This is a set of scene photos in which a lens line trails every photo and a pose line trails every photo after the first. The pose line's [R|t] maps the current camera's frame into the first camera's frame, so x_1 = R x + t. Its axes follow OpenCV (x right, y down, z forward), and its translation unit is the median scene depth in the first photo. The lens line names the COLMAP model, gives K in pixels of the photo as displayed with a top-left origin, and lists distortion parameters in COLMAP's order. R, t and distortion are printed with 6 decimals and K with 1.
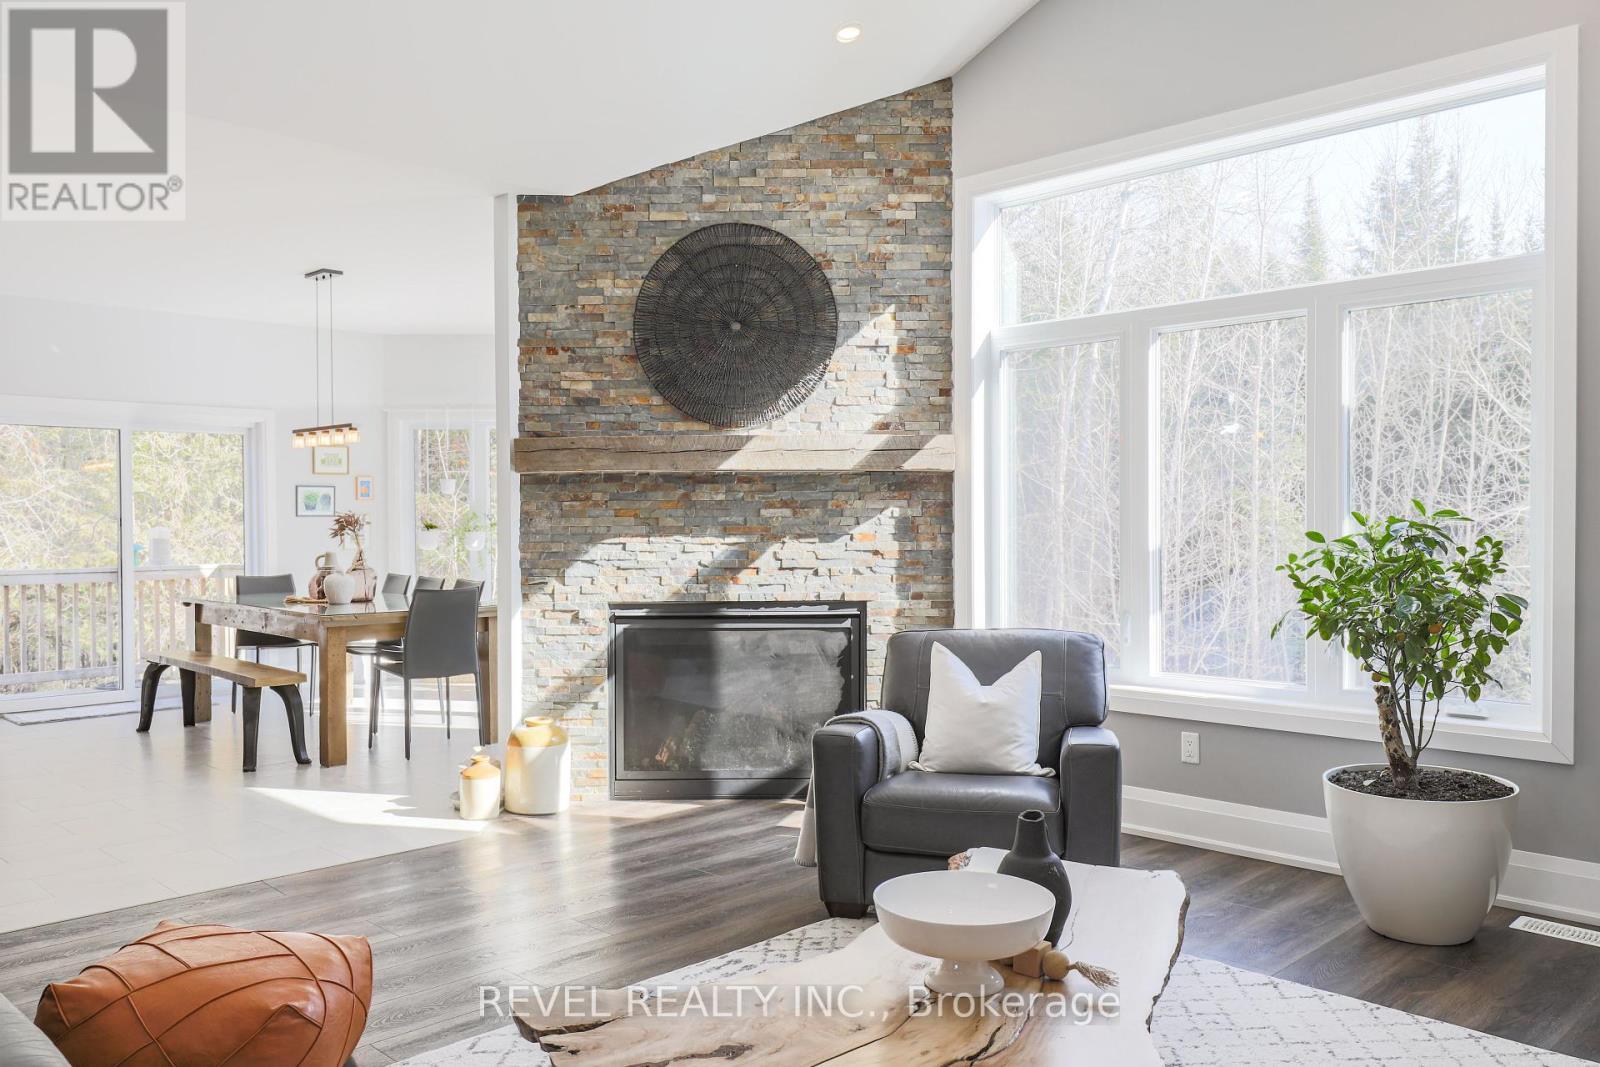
lens RADIAL K [[1260.5, 0, 808.2], [0, 1260.5, 523.4], [0, 0, 1]] dist [0.009749, 0.000182]
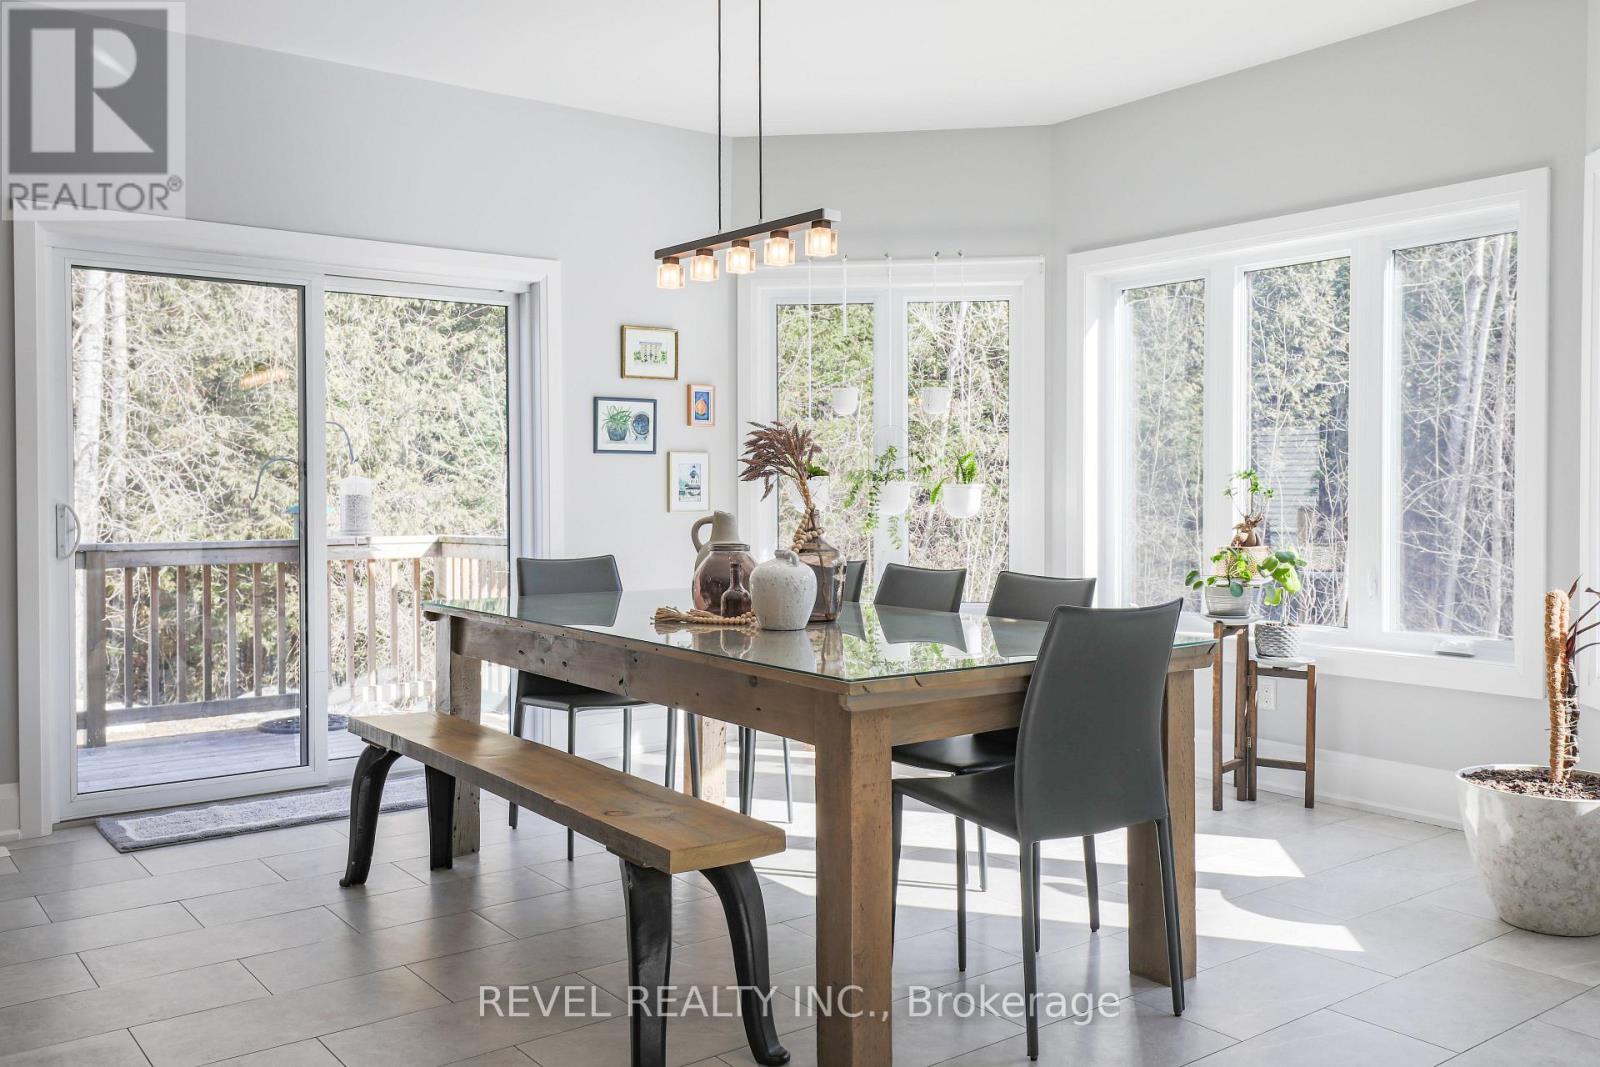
lens RADIAL K [[1260.5, 0, 808.2], [0, 1260.5, 523.4], [0, 0, 1]] dist [0.009749, 0.000182]
pose [[0.994590, 0.006208, -0.103691, -0.282521], [-0.004024, 0.999766, 0.021258, 0.015754], [0.103799, -0.020725, 0.994382, 0.503468]]
